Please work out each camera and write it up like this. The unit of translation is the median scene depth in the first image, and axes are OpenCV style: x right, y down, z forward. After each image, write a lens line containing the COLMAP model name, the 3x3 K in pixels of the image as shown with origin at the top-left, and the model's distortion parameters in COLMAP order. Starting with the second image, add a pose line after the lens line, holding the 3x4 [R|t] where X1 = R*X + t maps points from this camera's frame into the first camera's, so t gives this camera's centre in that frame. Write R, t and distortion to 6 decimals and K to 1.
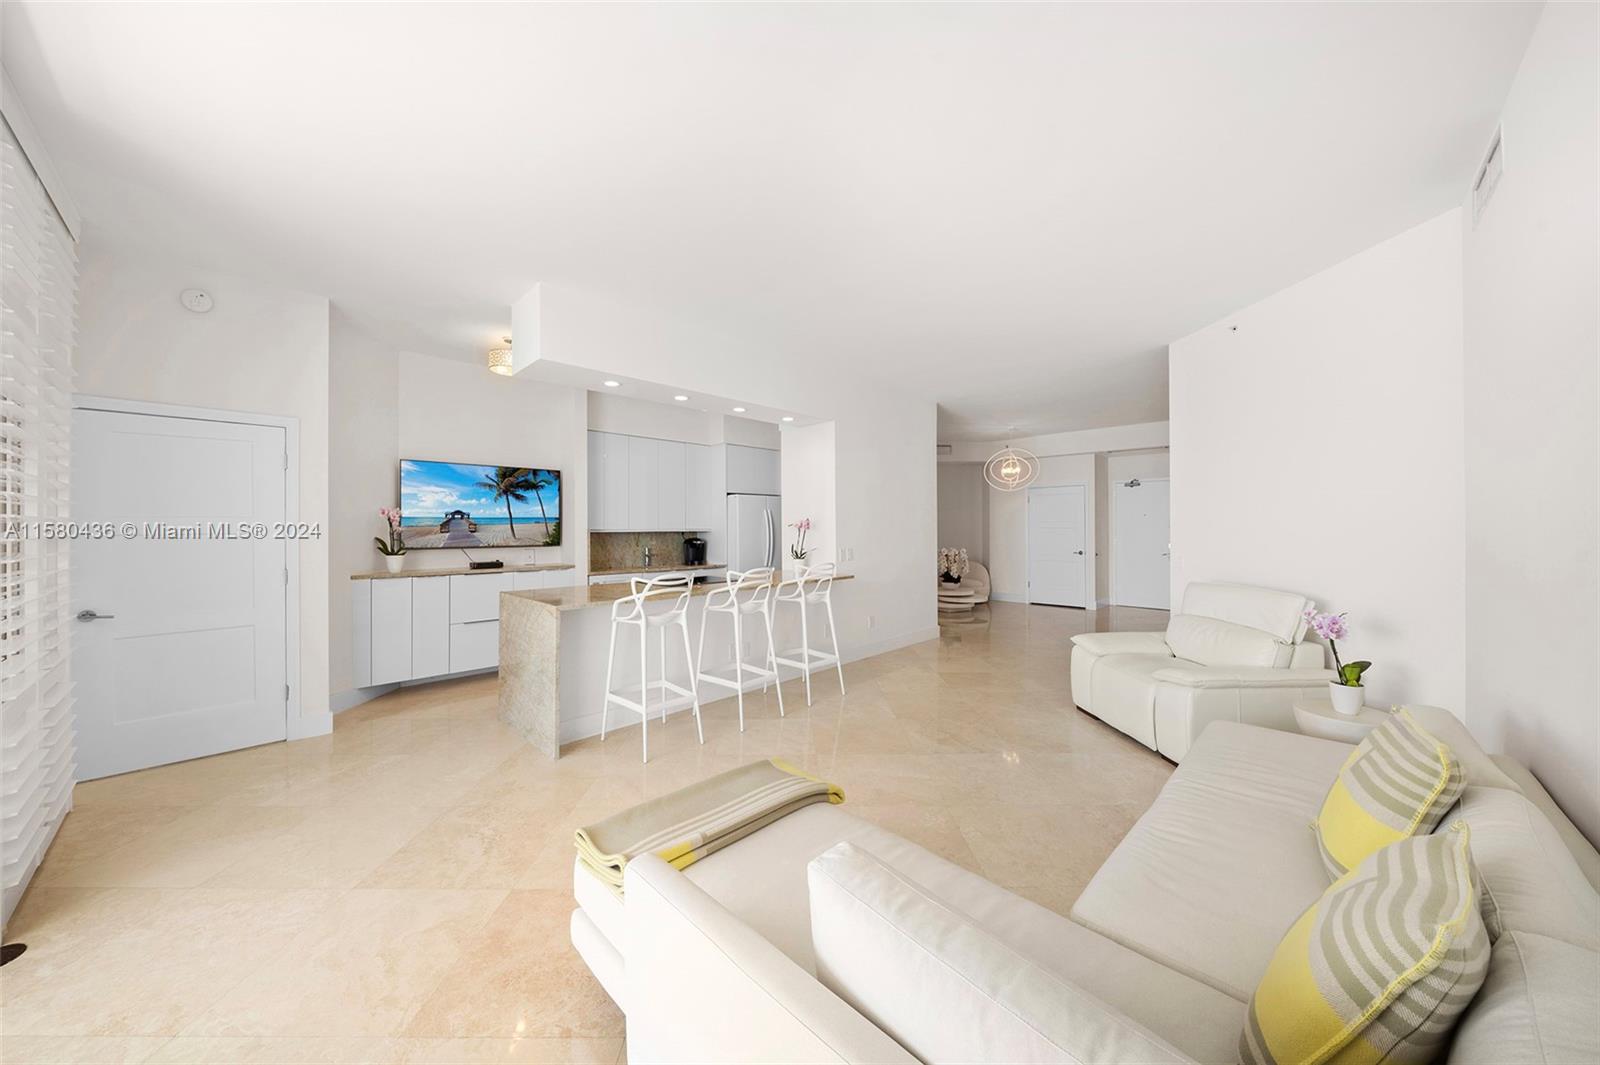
lens RADIAL K [[558.4, 0, 801.4], [0, 558.4, 521.4], [0, 0, 1]] dist [0.001487, 0.000139]
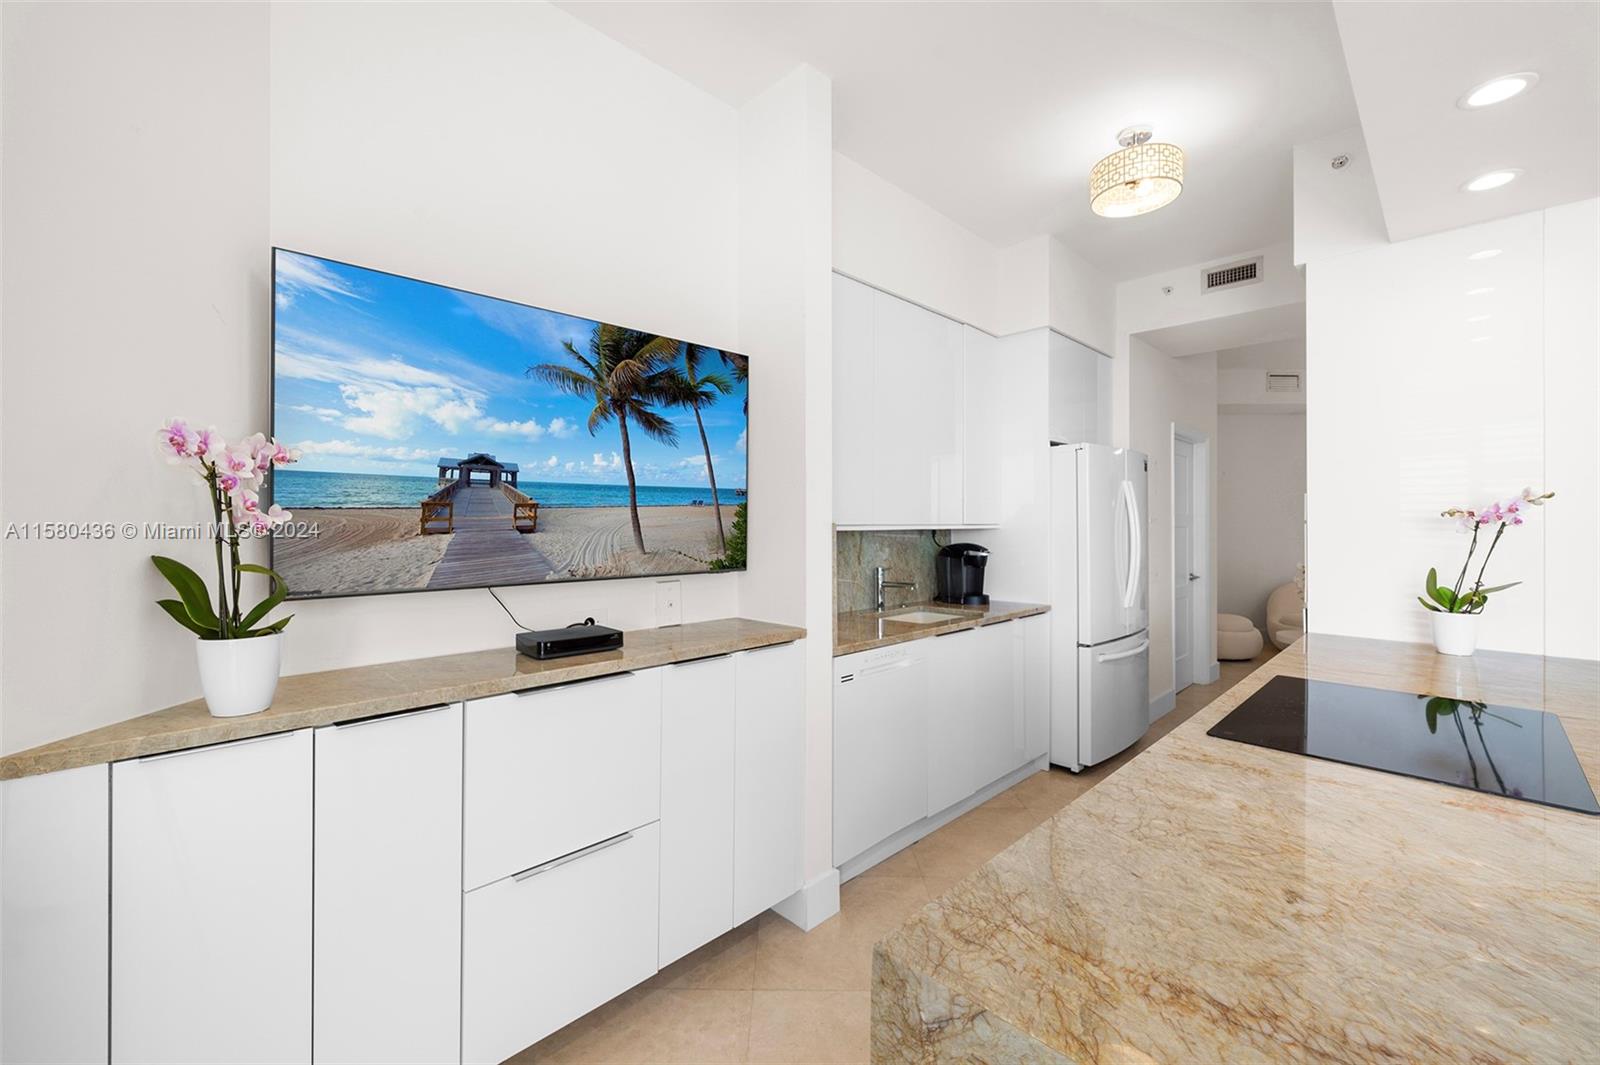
lens RADIAL K [[655.9, 0, 799.2], [0, 655.9, 514.4], [0, 0, 1]] dist [-0.020026, 0.000018]
pose [[0.999941, 0.004320, 0.009929, -0.435433], [-0.004299, 0.999988, -0.002169, 0.009972], [-0.009939, 0.002126, 0.999948, 0.636249]]
